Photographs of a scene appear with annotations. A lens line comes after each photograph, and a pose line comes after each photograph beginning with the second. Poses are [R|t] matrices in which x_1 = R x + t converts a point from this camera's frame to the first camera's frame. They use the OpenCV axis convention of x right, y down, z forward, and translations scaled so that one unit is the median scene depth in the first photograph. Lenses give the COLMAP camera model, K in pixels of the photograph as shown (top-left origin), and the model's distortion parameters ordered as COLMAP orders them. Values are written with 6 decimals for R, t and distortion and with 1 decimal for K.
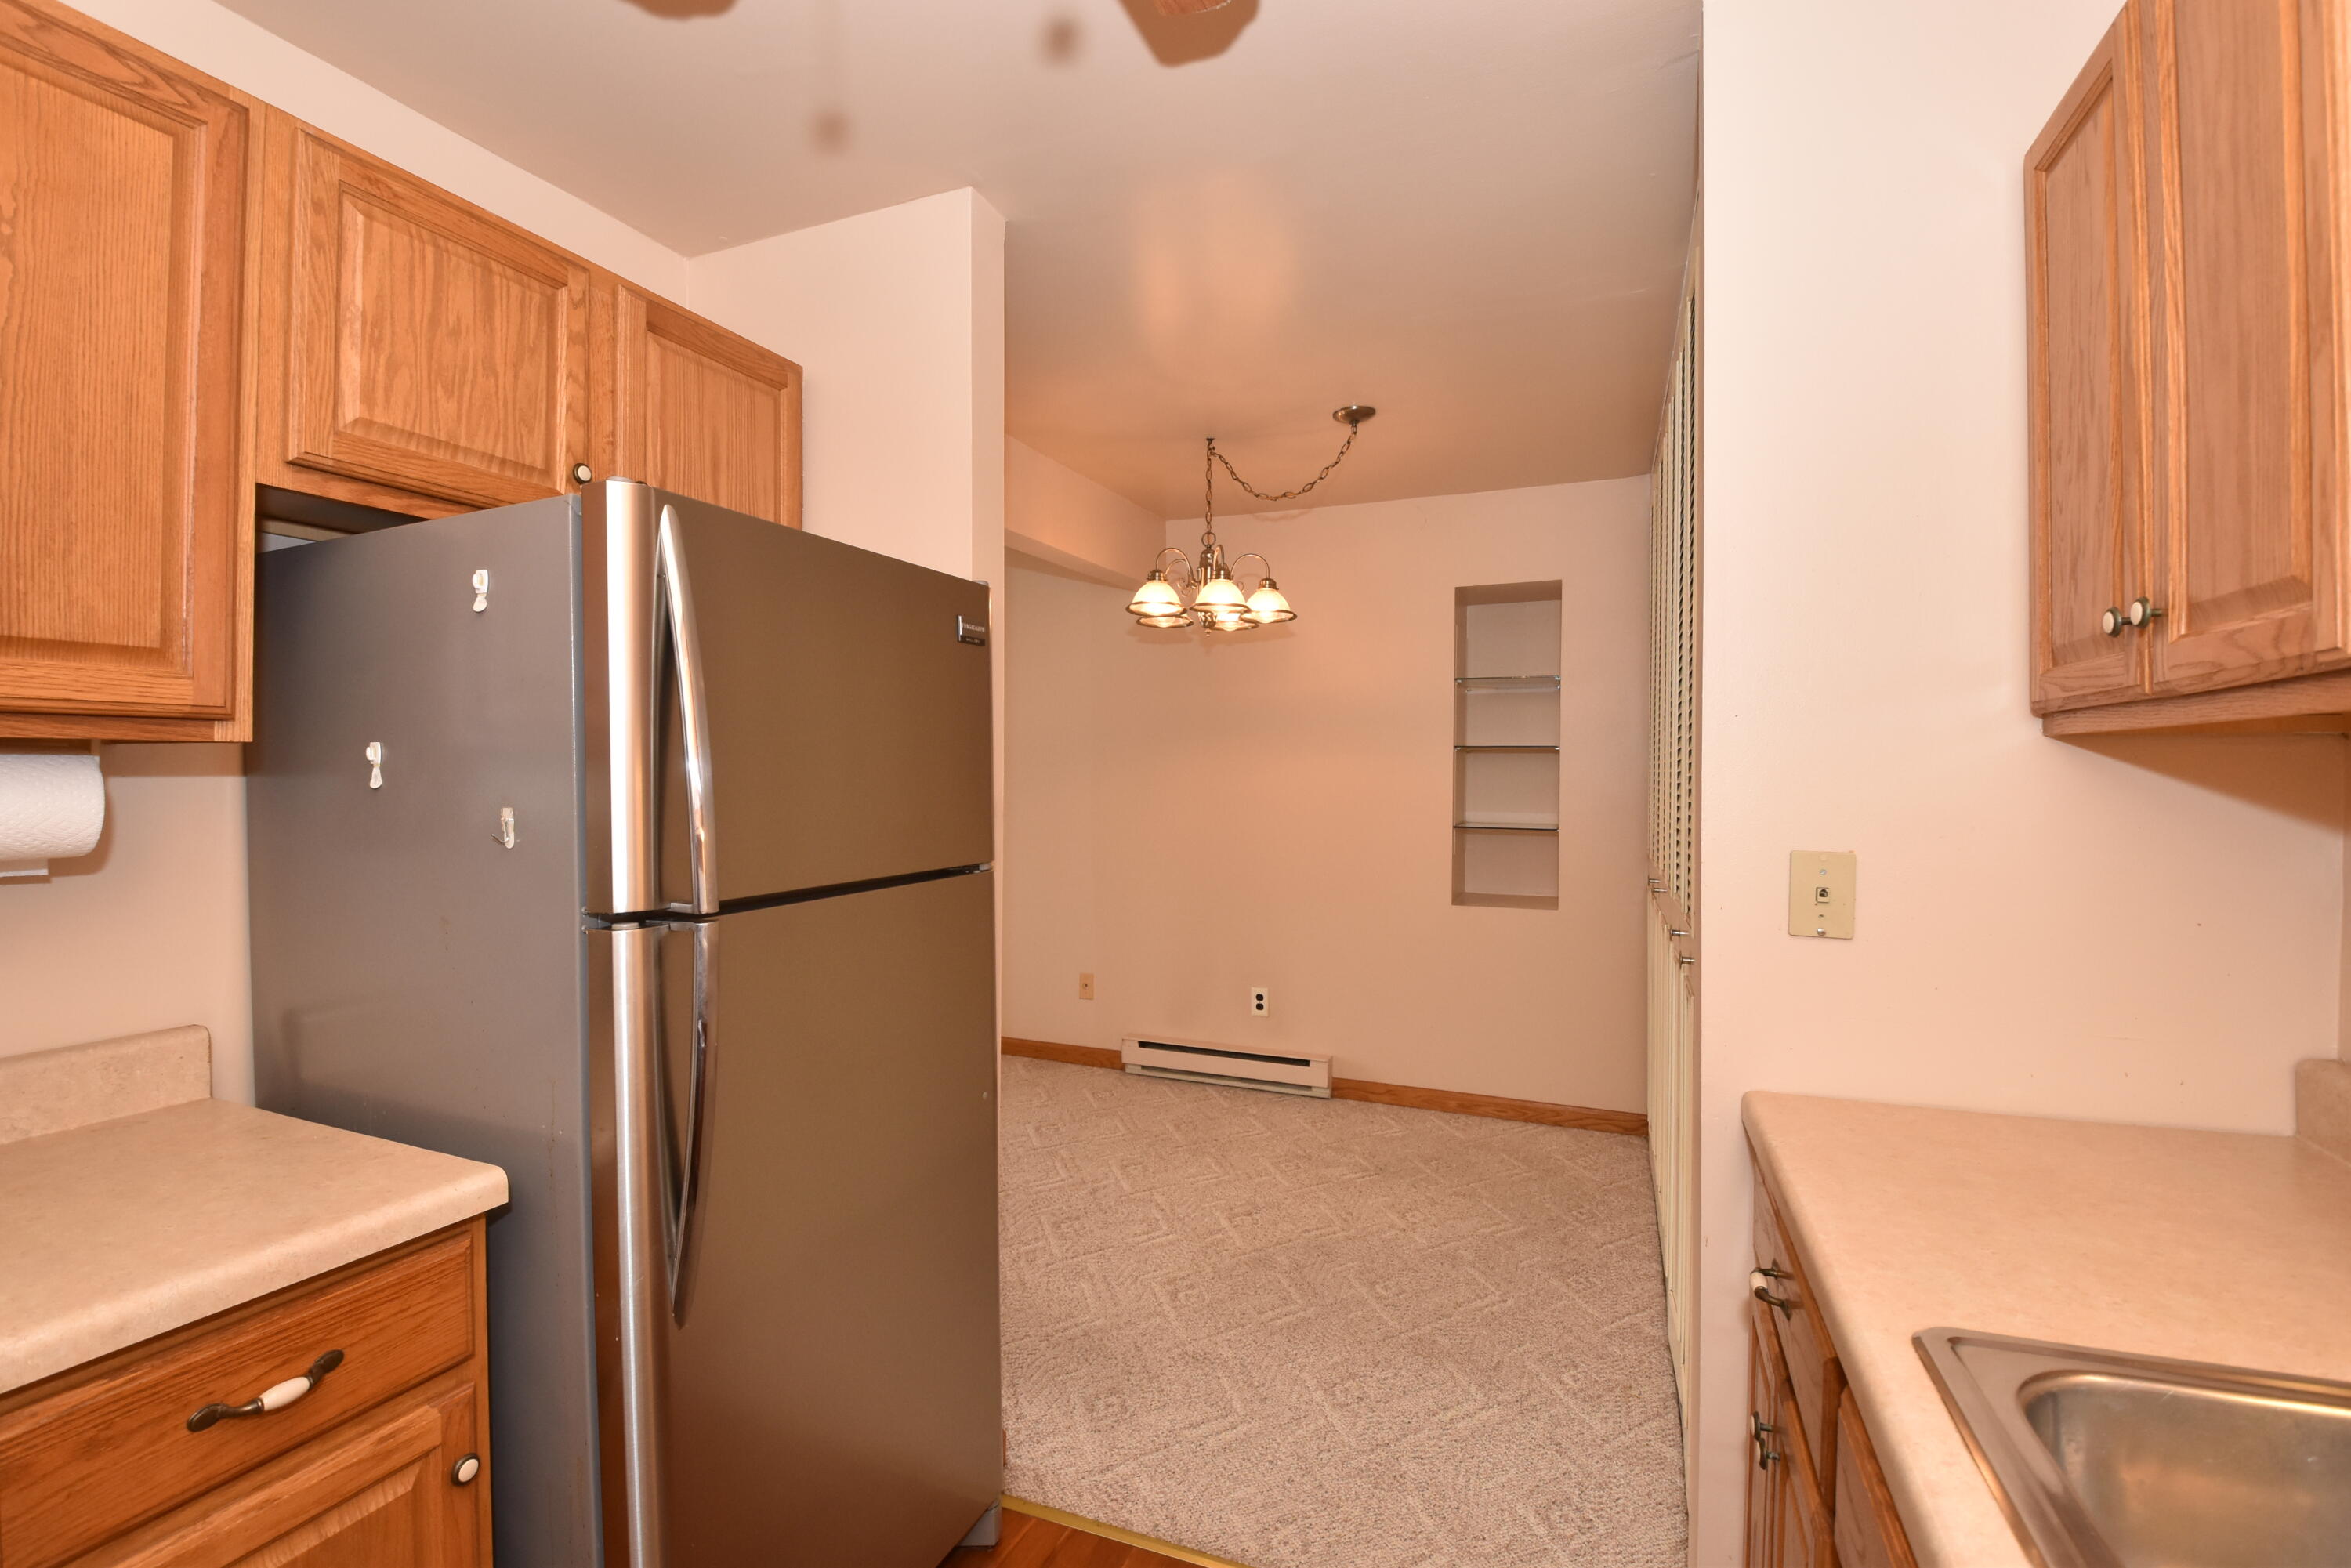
lens RADIAL K [[1032.6, 0, 1175.3], [0, 1032.6, 763.9], [0, 0, 1]] dist [-0.006009, -0.012234]
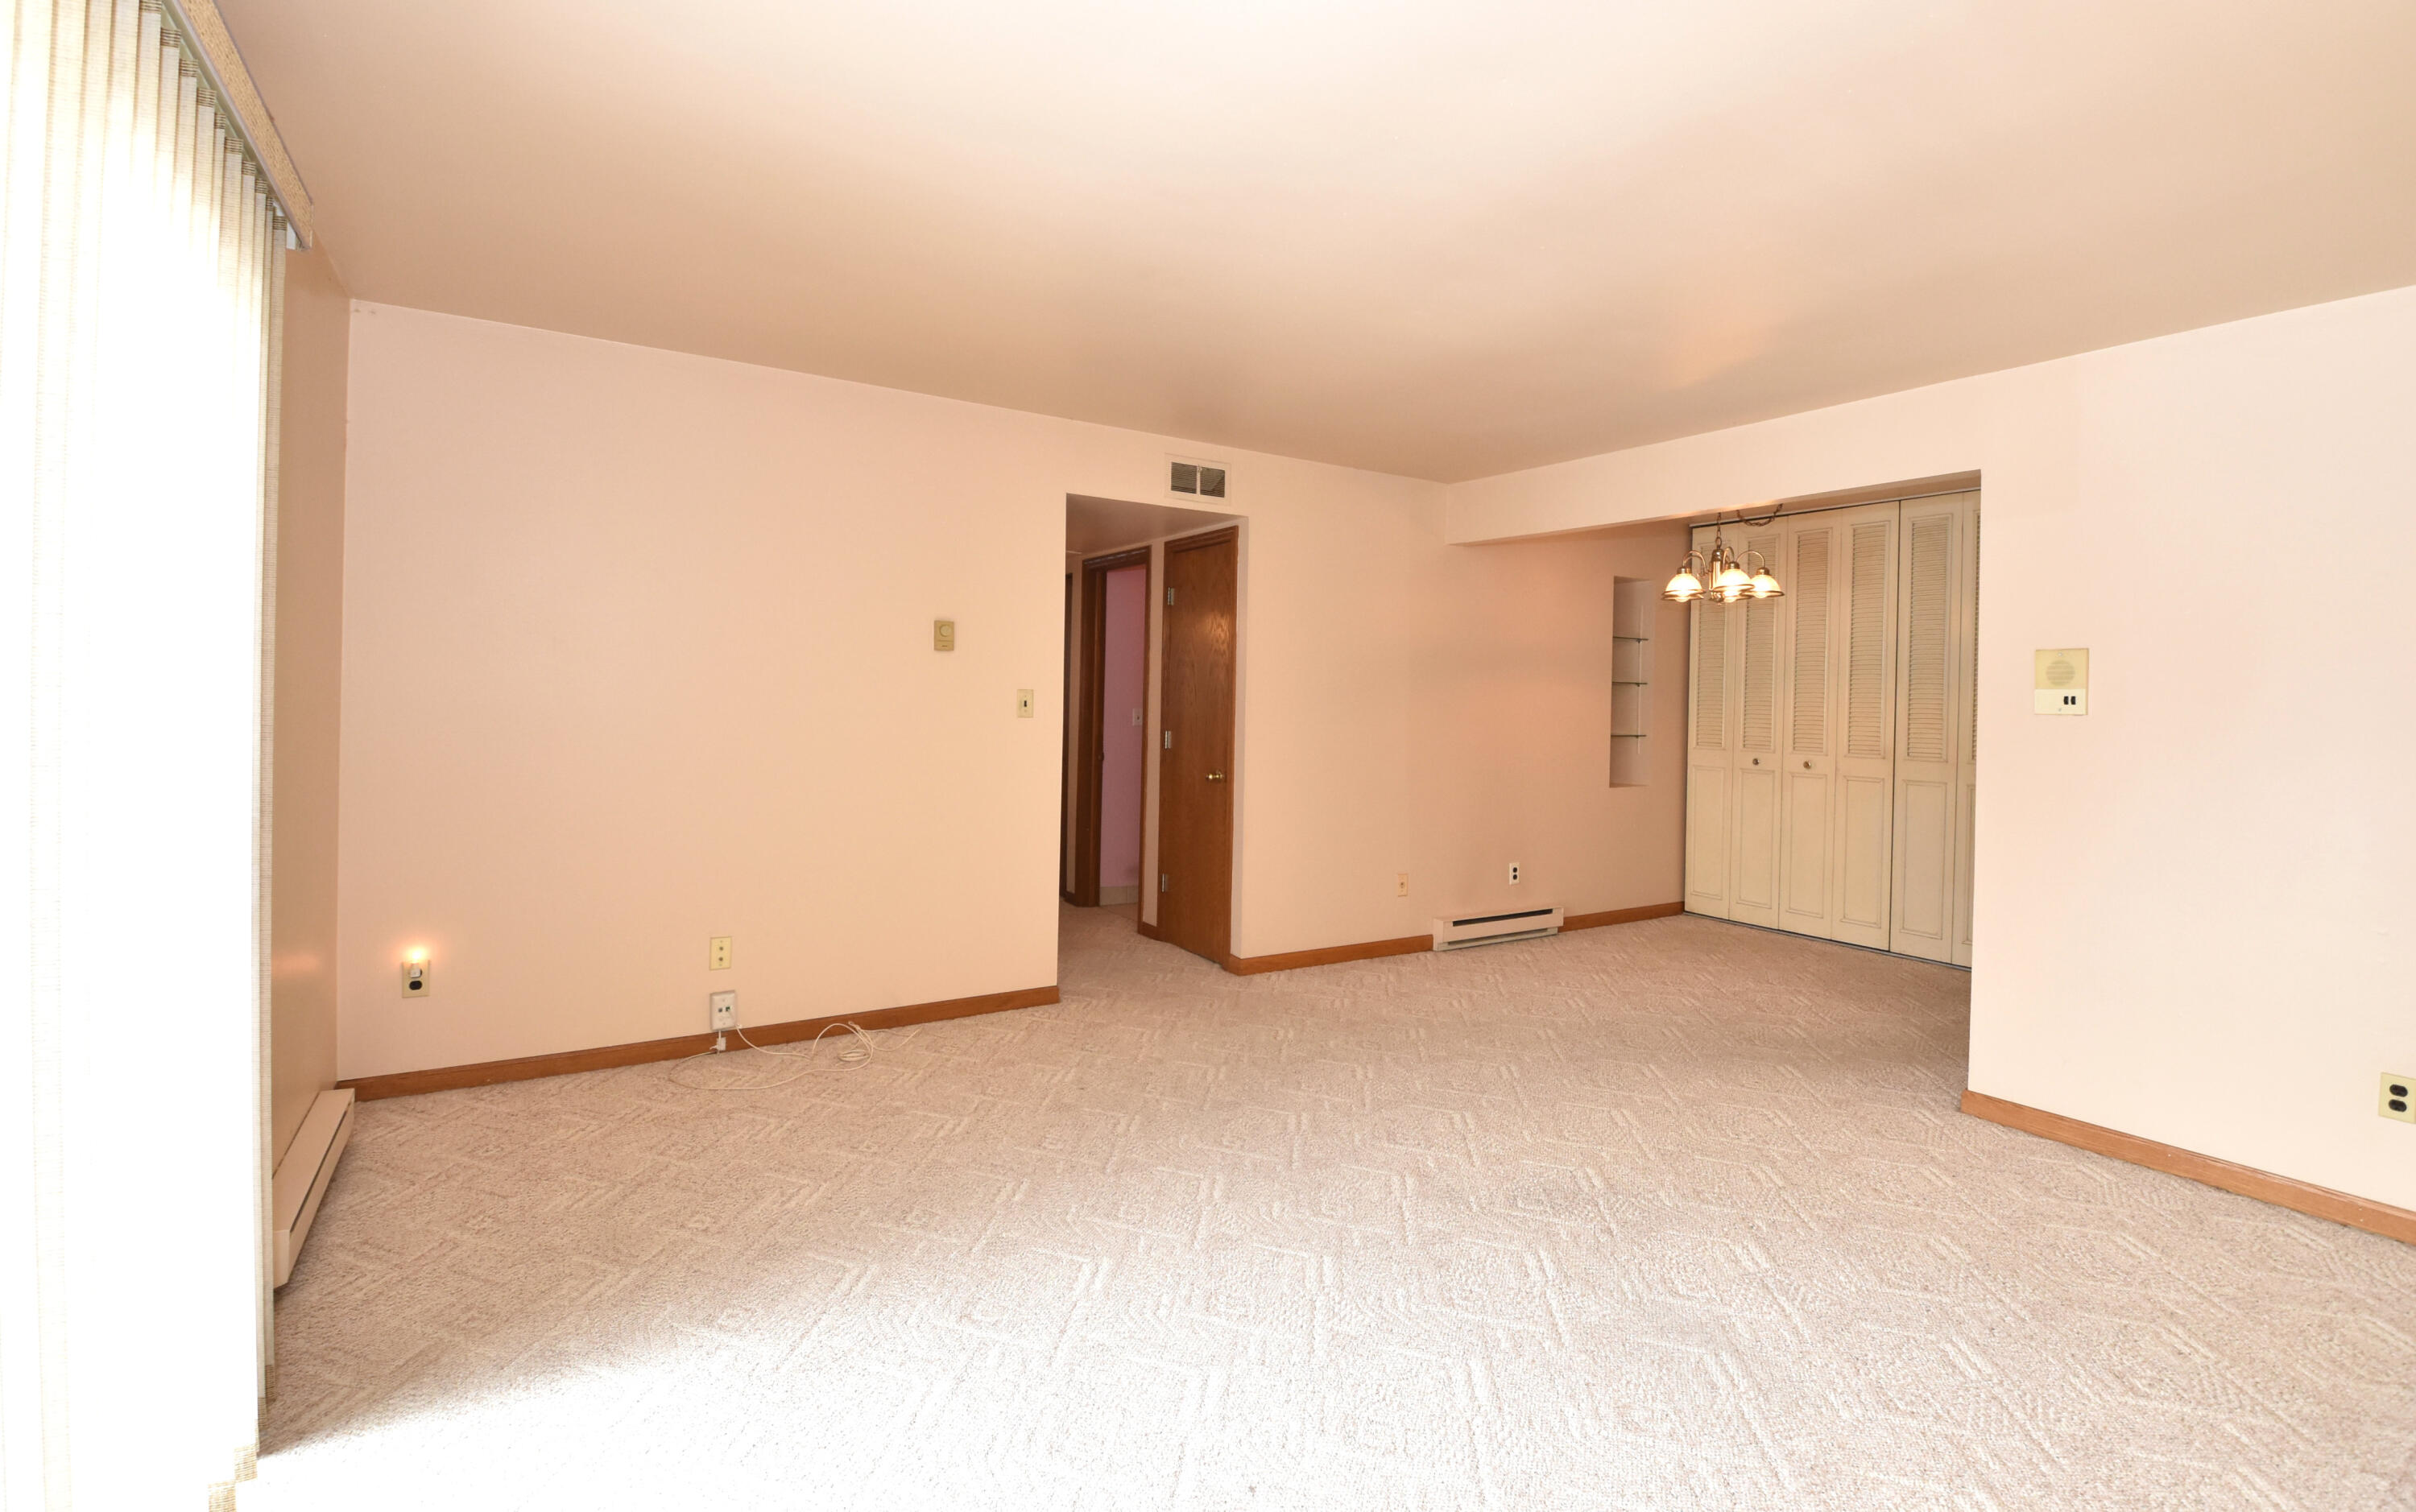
lens RADIAL K [[1071.7, 0, 1200.8], [0, 1071.7, 699.9], [0, 0, 1]] dist [-0.002896, -0.007599]
pose [[0.586426, 0.005378, 0.809985, -1.647968], [-0.024991, 0.999622, 0.011456, 0.008509], [-0.809617, -0.026960, 0.586338, 0.704142]]
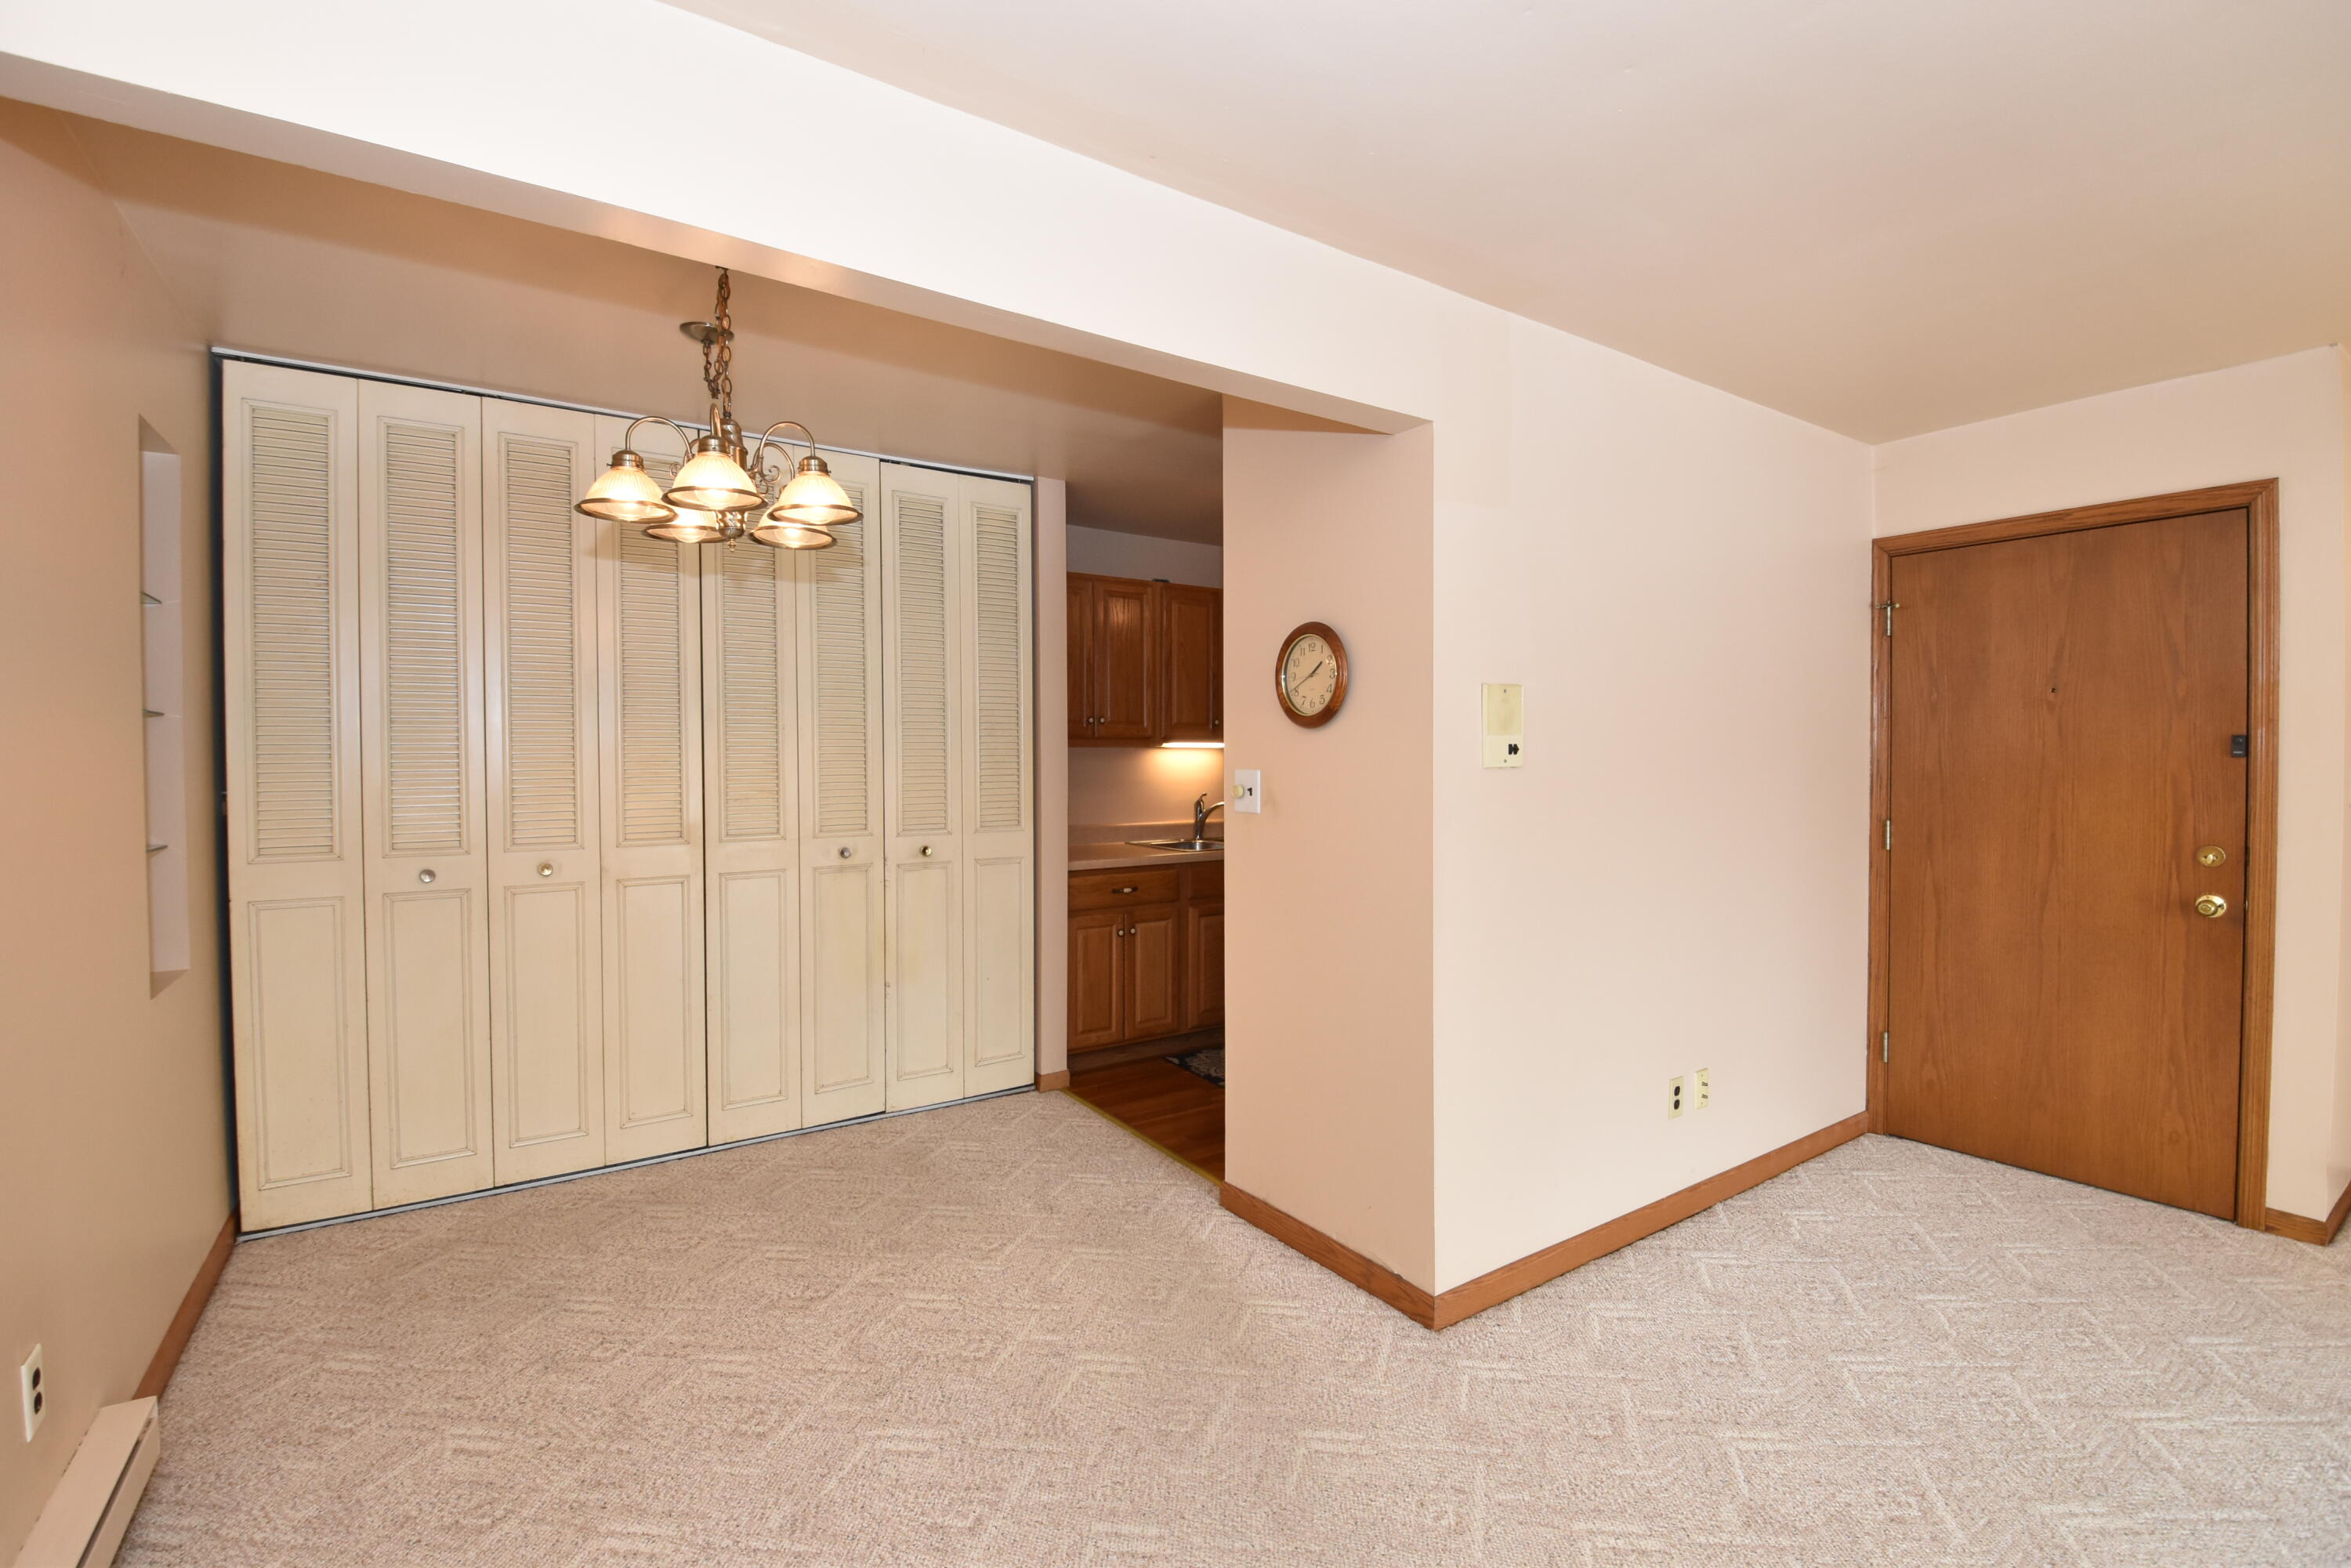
lens RADIAL K [[1032.6, 0, 1181.9], [0, 1032.6, 772.1], [0, 0, 1]] dist [-0.006009, -0.012234]
pose [[-0.834349, -0.010854, 0.551129, -0.584115], [-0.006038, 0.999926, 0.010551, 0.010632], [-0.551203, 0.005476, -0.834353, 1.407243]]
